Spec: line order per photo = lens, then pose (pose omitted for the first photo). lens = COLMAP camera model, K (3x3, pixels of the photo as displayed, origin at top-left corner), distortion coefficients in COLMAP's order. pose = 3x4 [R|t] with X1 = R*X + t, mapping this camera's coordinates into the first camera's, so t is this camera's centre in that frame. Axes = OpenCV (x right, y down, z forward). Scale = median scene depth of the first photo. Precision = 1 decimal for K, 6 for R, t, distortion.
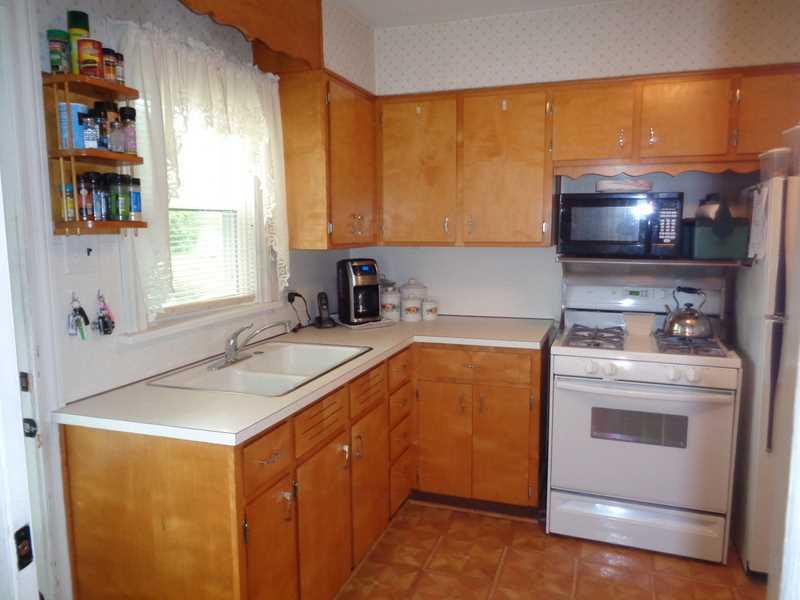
lens RADIAL K [[601.7, 0, 400.0], [0, 601.7, 300.0], [0, 0, 1]] dist [-0.003735, -0.003420]
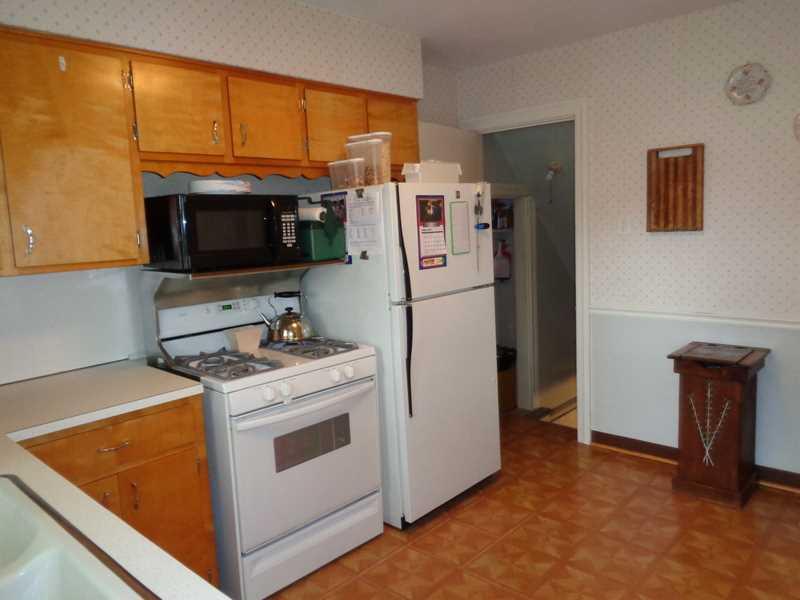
lens RADIAL K [[601.7, 0, 400.0], [0, 601.7, 300.0], [0, 0, 1]] dist [-0.003735, -0.003420]
pose [[0.390499, -0.133564, 0.910863, -0.377426], [0.155957, 0.984716, 0.077533, -0.058953], [-0.907297, 0.111779, 0.405361, 0.455883]]
